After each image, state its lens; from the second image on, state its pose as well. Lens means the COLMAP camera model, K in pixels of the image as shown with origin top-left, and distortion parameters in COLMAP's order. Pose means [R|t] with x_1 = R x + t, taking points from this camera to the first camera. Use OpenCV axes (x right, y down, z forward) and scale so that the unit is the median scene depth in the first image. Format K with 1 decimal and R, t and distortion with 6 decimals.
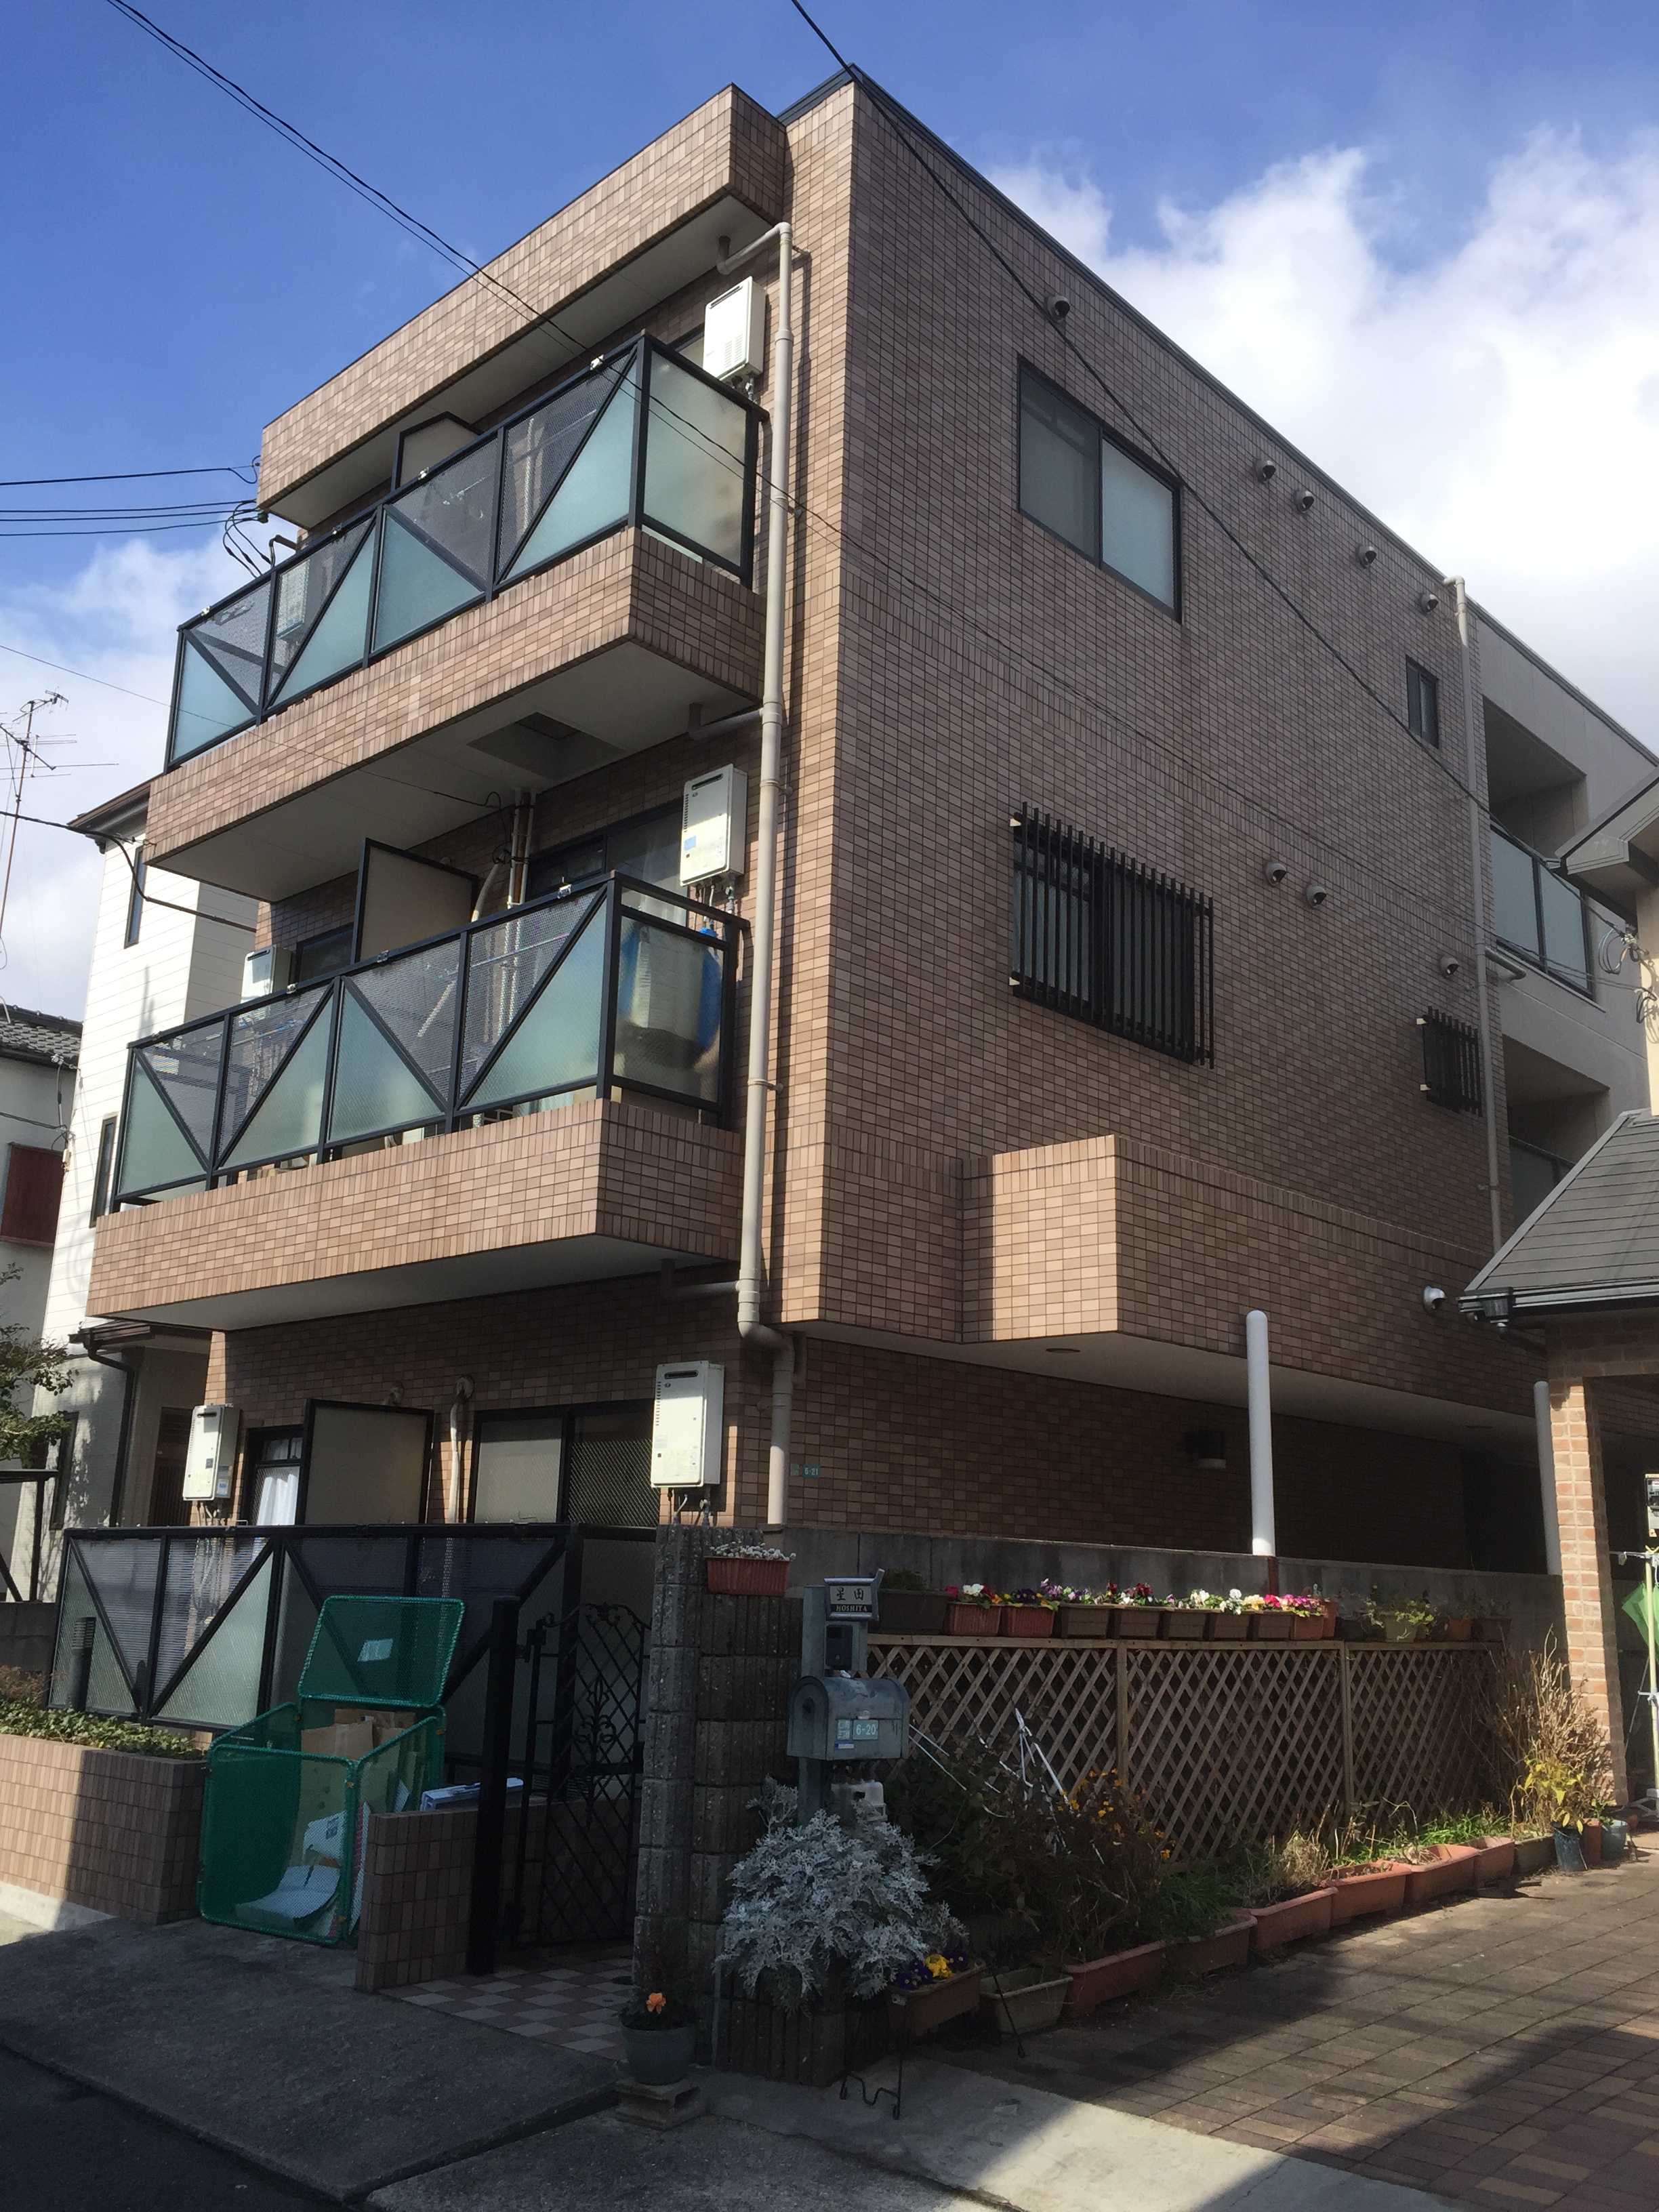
lens RADIAL K [[1878.2, 0, 835.5], [0, 1878.2, 1097.7], [0, 0, 1]] dist [0.088003, -0.110371]
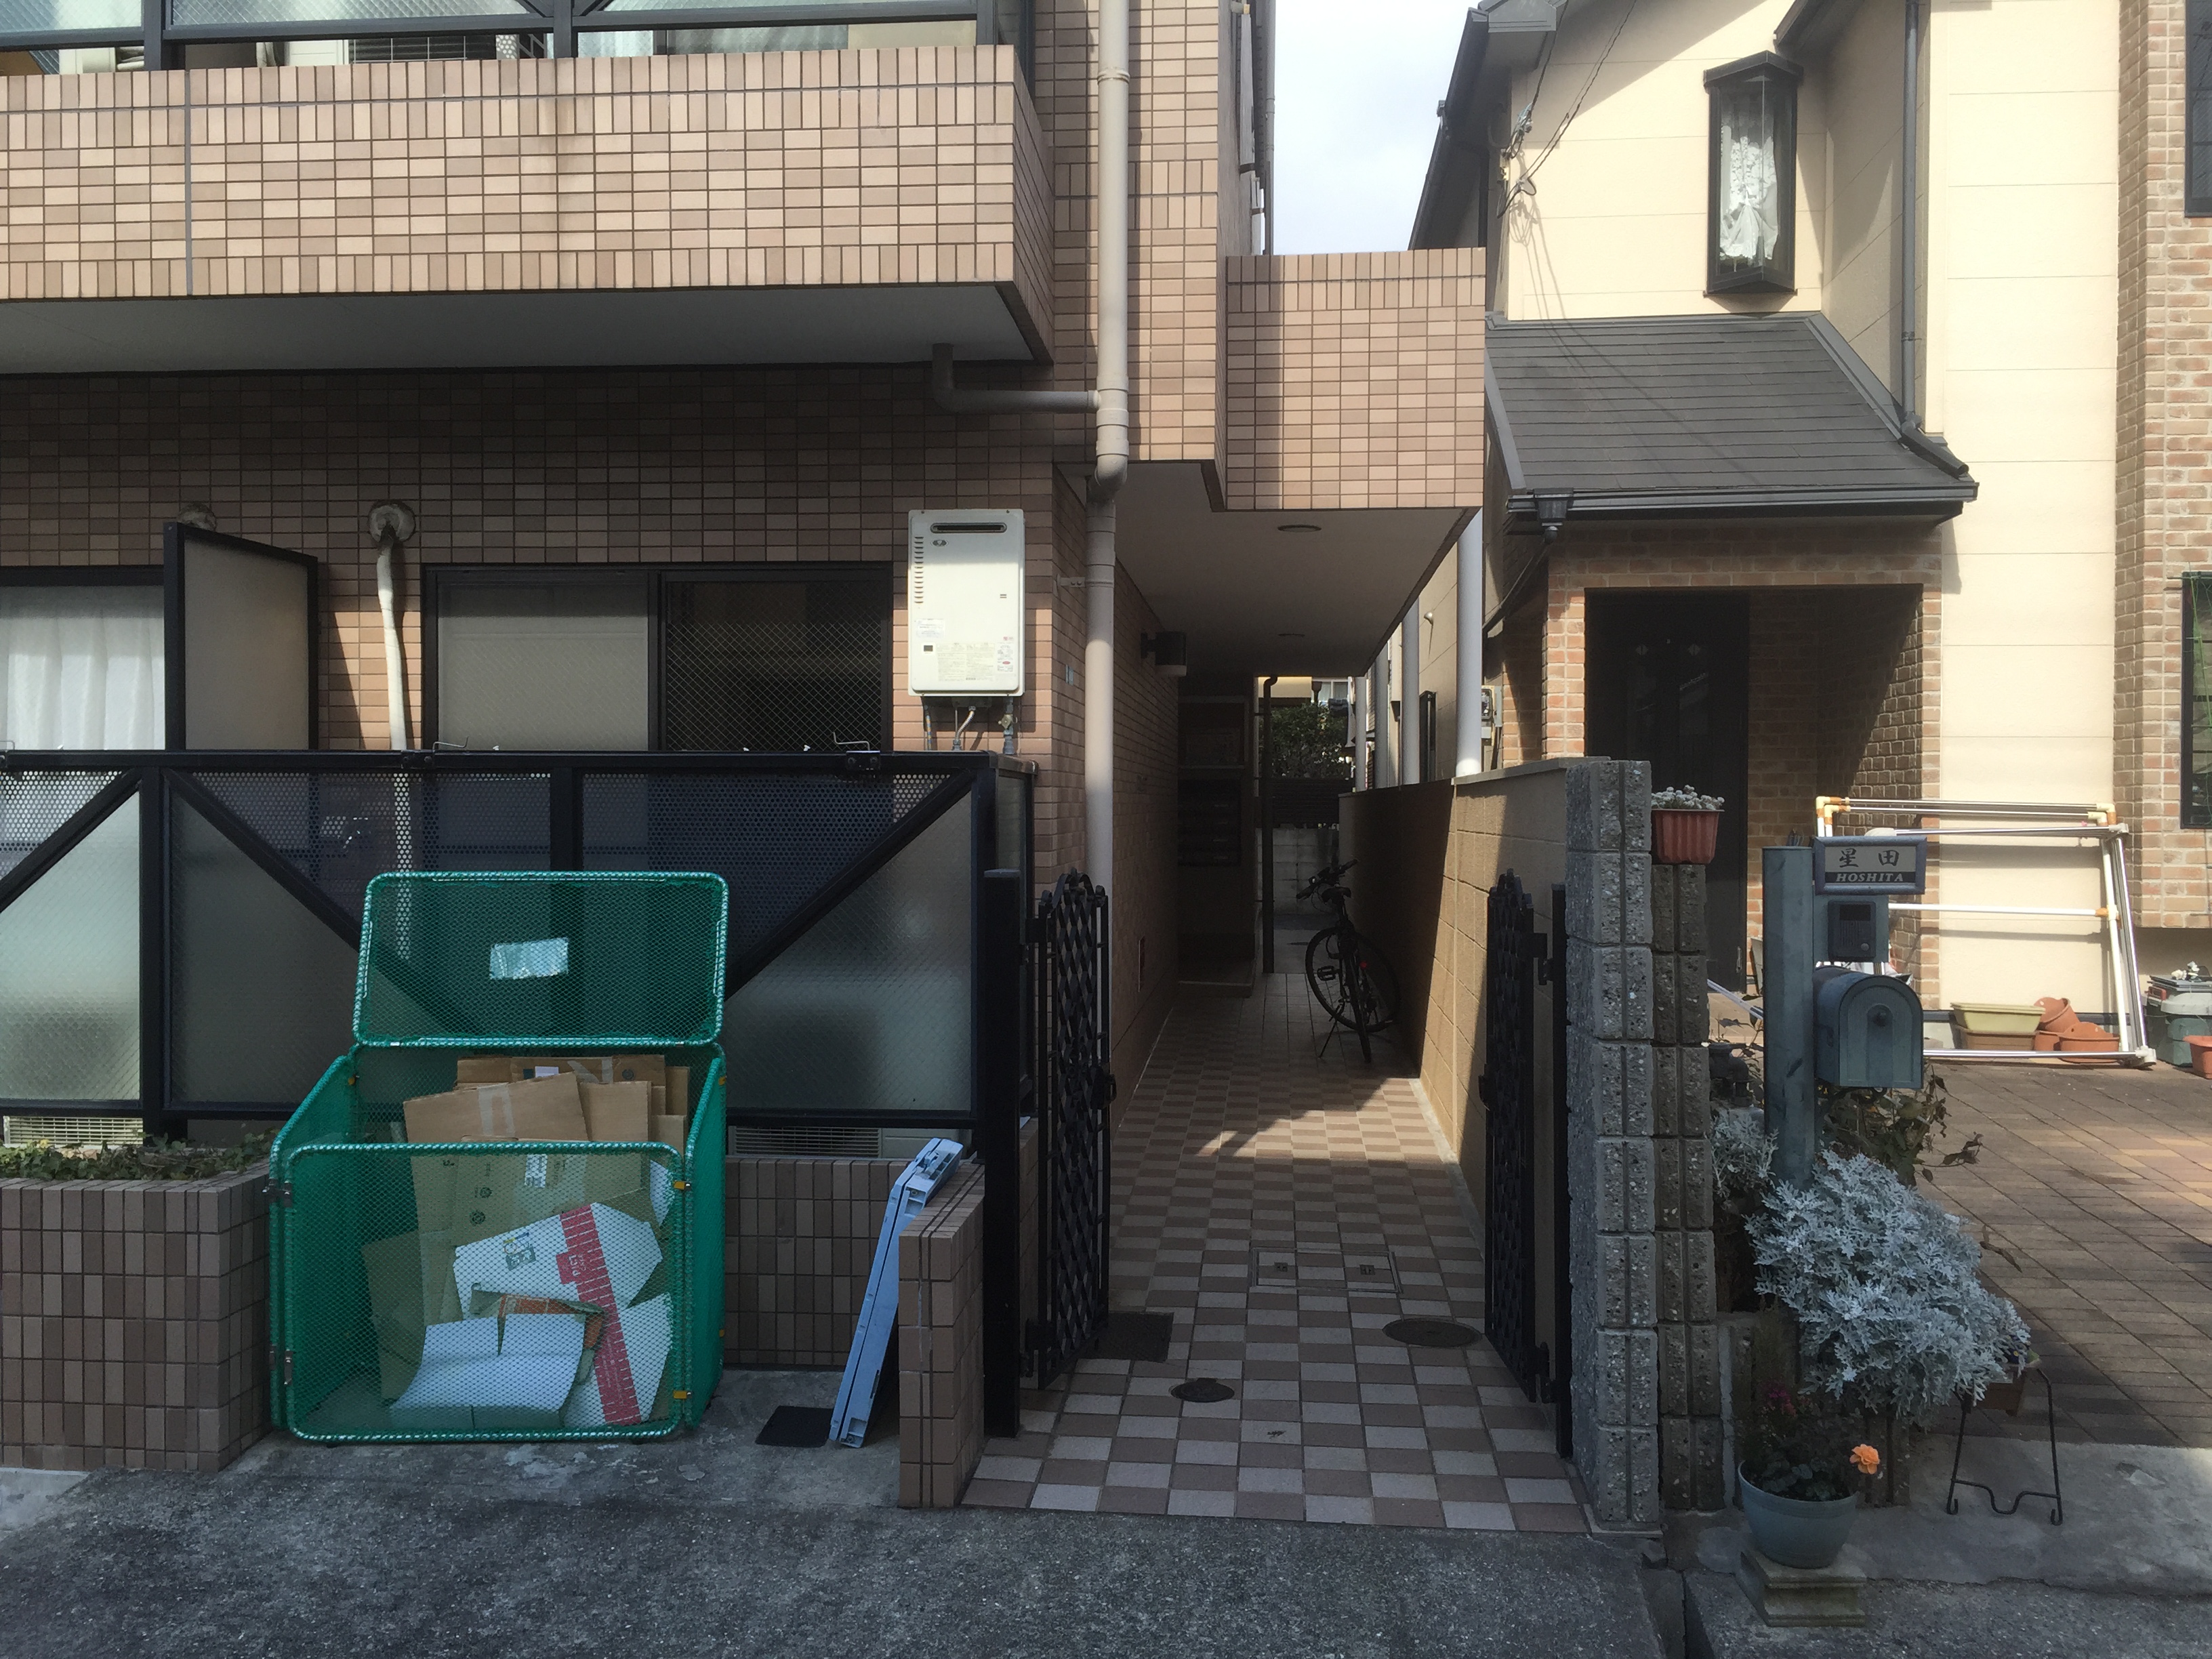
lens RADIAL K [[1878.2, 0, 1105.4], [0, 1878.2, 807.9], [0, 0, 1]] dist [0.088003, -0.110371]
pose [[0.790323, -0.026422, 0.612121, -0.430534], [-0.135251, 0.966900, 0.216361, 0.089968], [-0.597576, -0.253785, 0.760589, 0.434431]]
